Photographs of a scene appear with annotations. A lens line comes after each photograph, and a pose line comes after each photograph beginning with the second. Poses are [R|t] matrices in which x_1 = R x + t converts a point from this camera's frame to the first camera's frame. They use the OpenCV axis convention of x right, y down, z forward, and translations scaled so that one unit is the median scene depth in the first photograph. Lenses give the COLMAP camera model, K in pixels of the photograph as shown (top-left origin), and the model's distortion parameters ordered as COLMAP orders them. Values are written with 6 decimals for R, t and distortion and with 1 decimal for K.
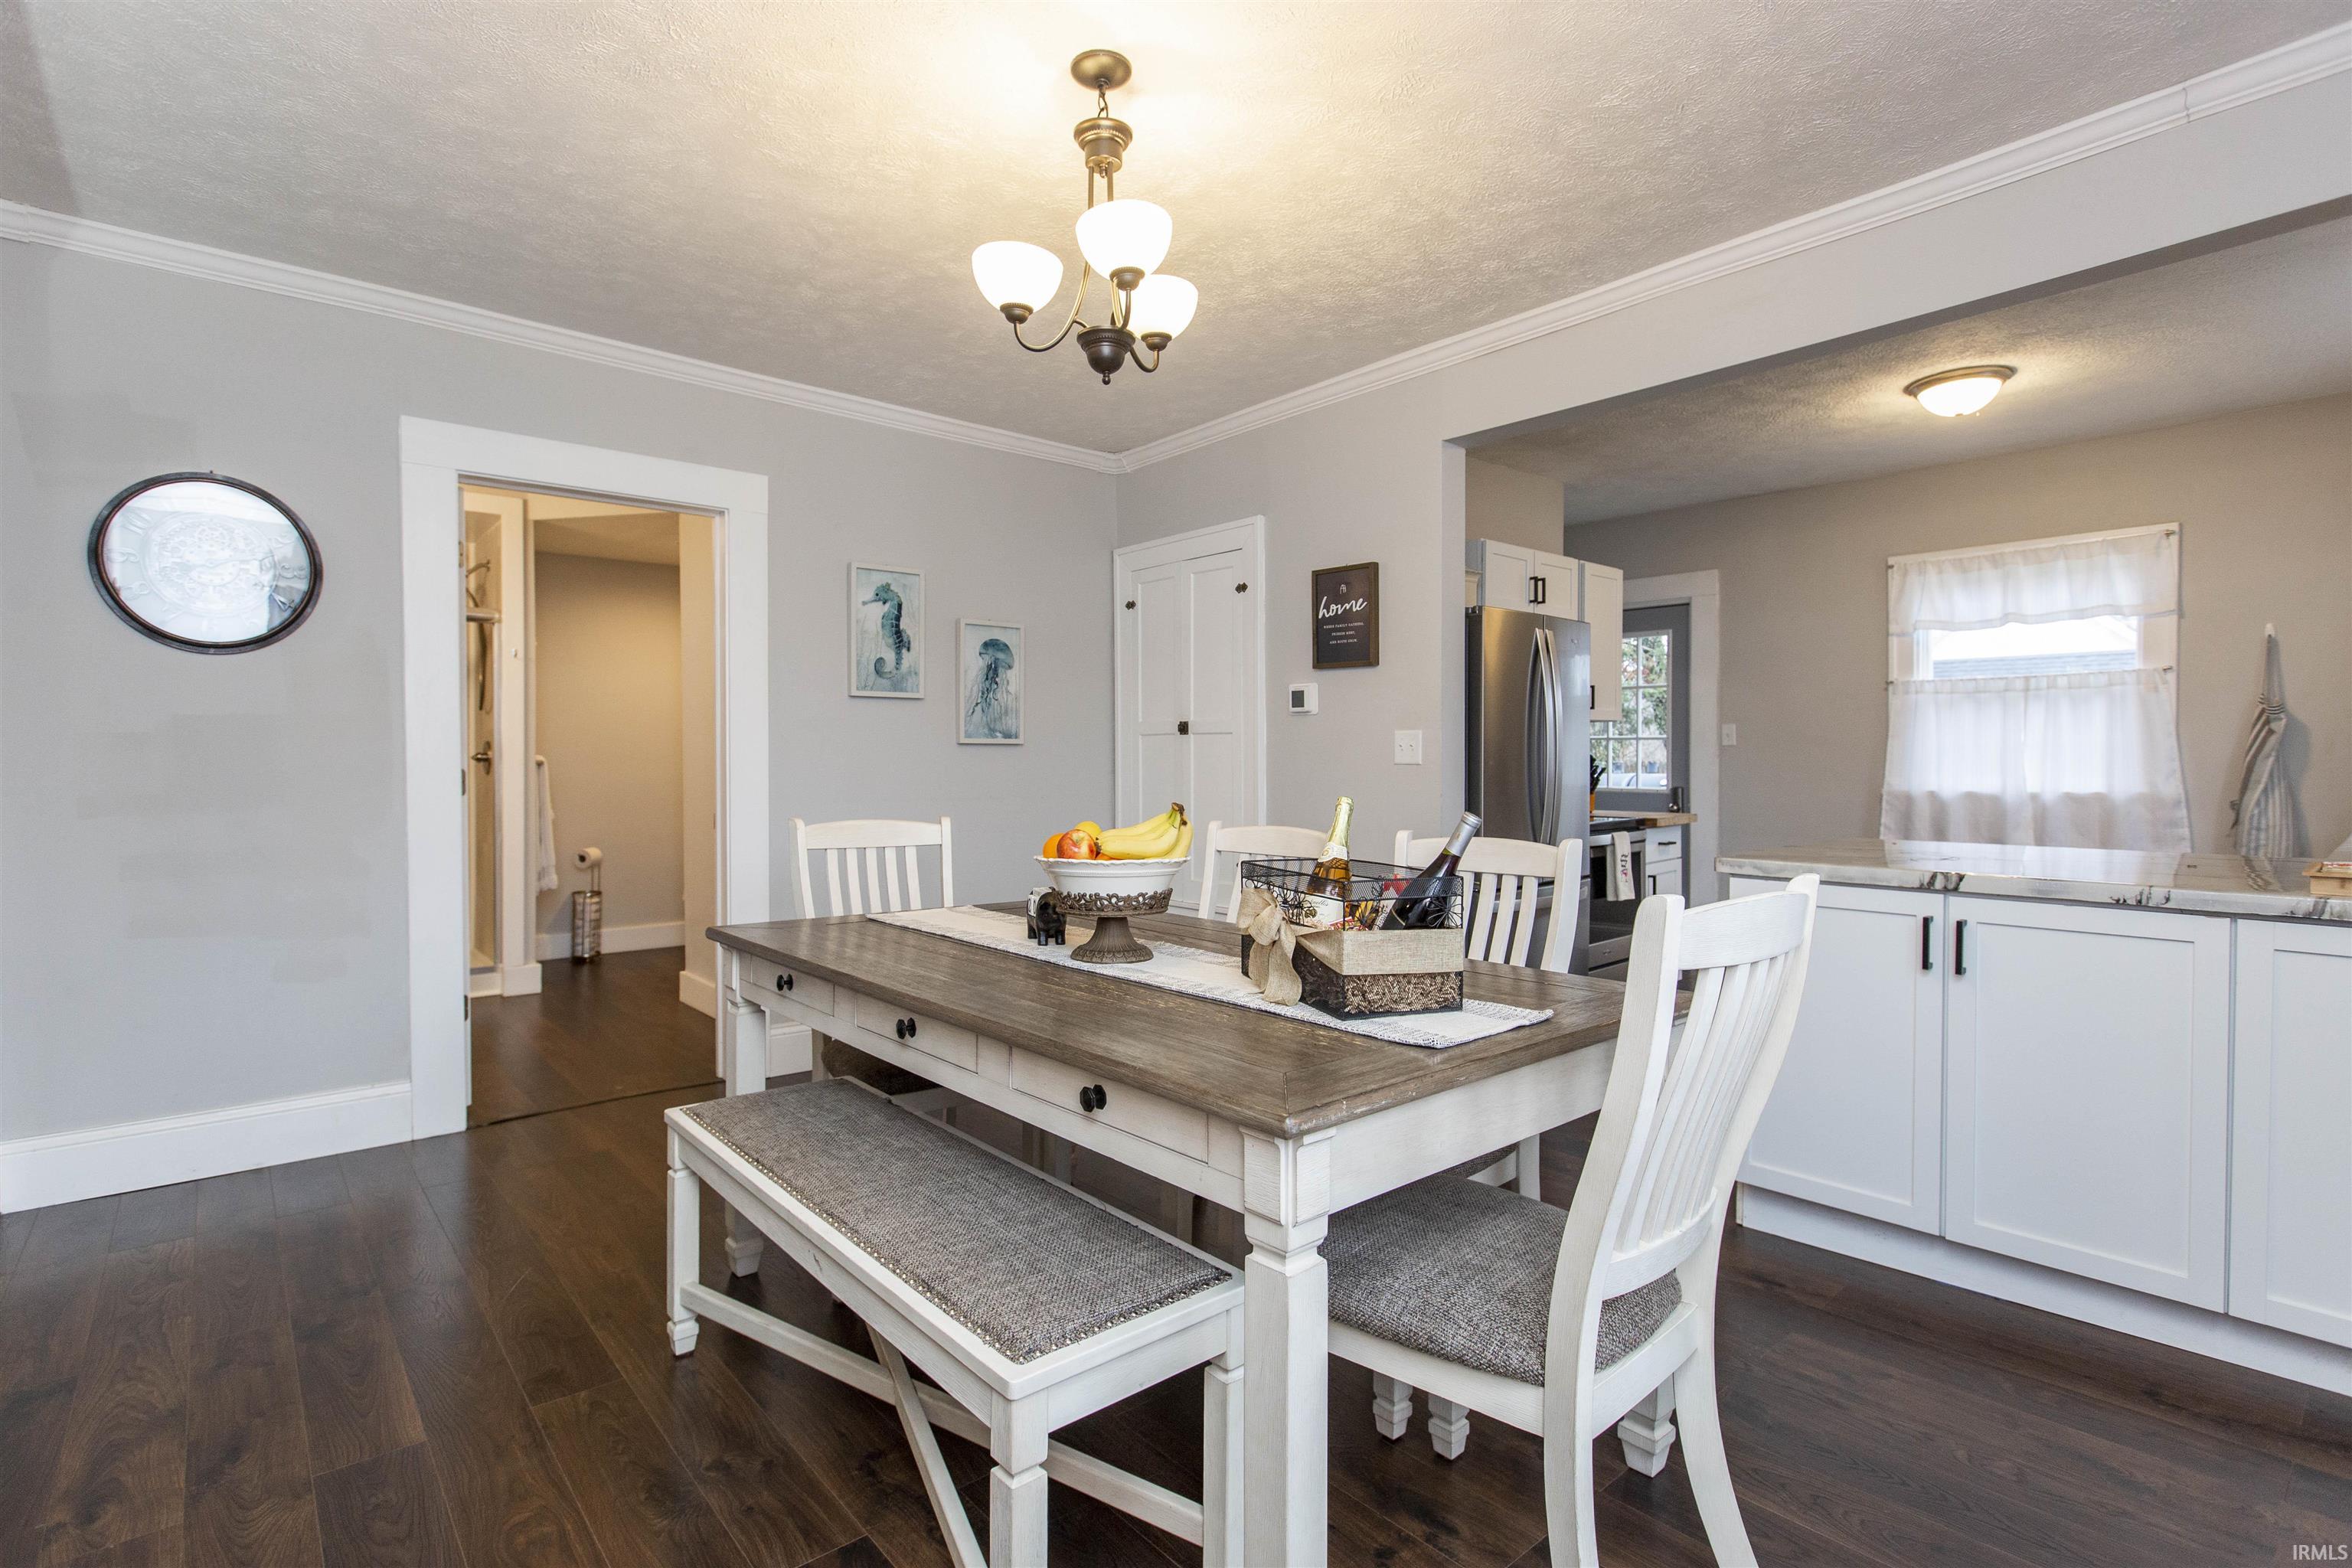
lens RADIAL K [[1126.8, 0, 1192.3], [0, 1126.8, 774.2], [0, 0, 1]] dist [-0.031604, -0.000082]
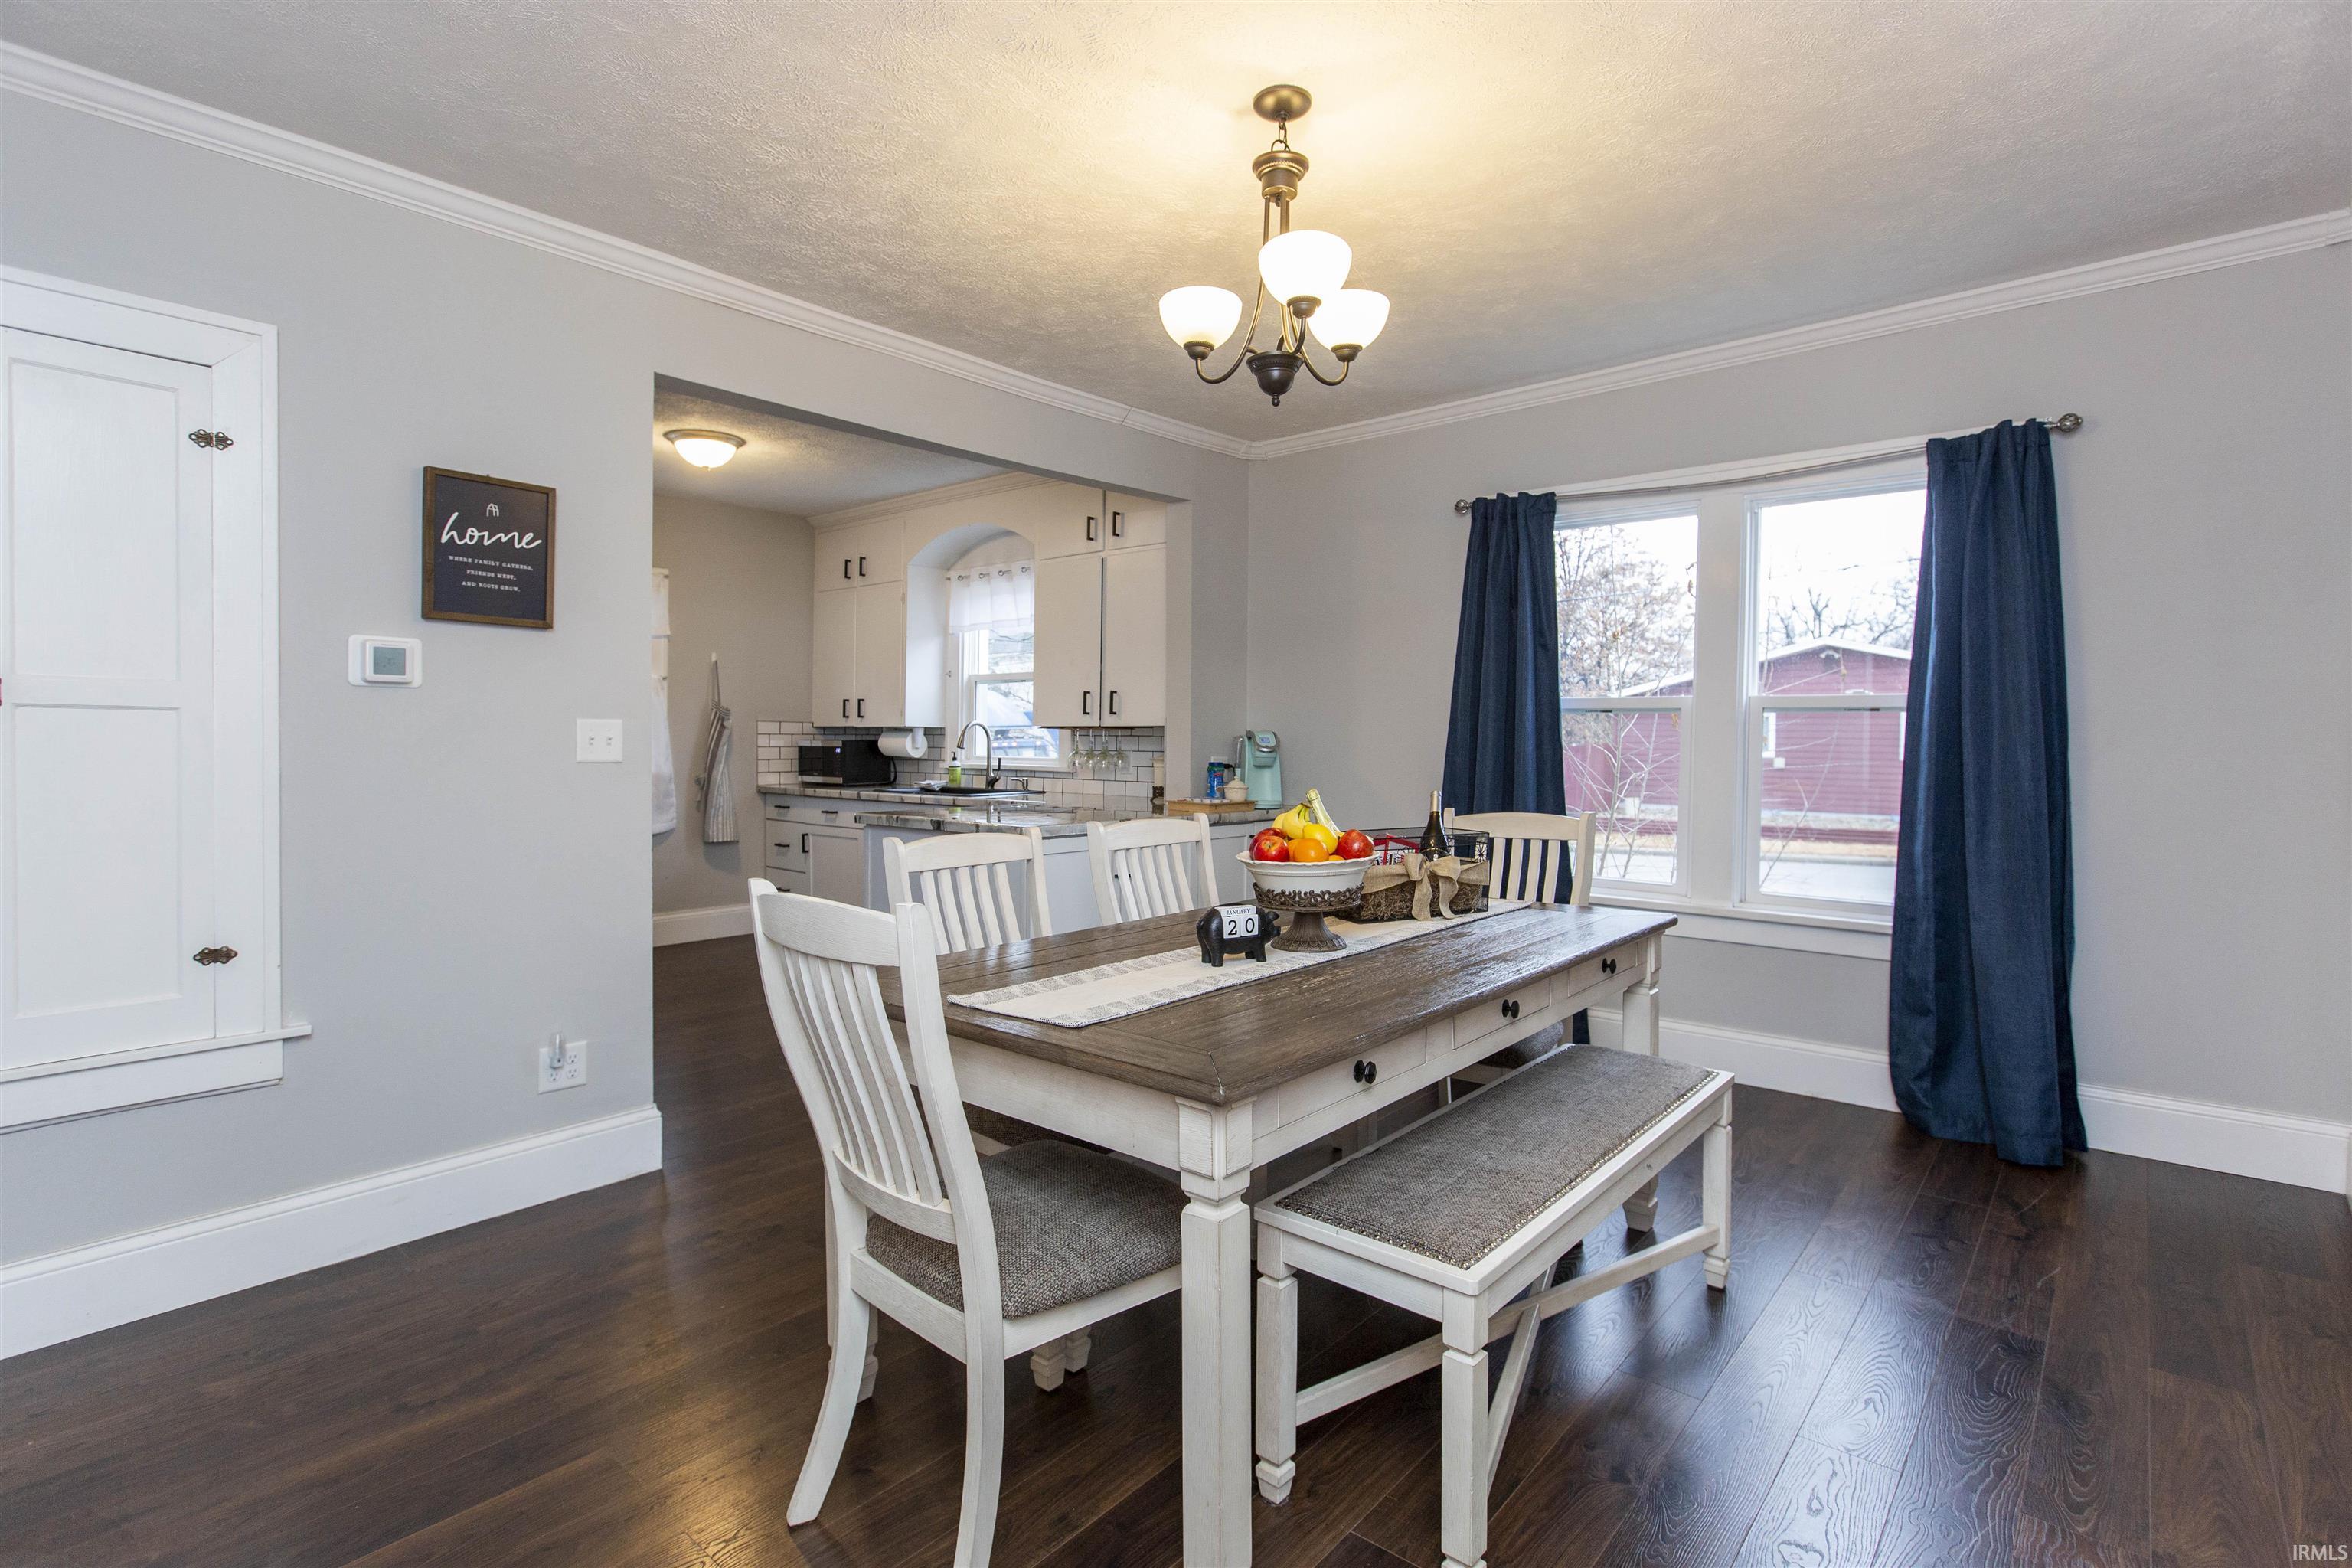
lens RADIAL K [[1126.8, 0, 1192.3], [0, 1126.8, 774.2], [0, 0, 1]] dist [-0.031604, -0.000082]
pose [[-0.150898, -0.027776, 0.988159, -1.096640], [0.002944, 0.999588, 0.028547, -0.038988], [-0.988545, 0.007217, -0.150755, 1.232974]]
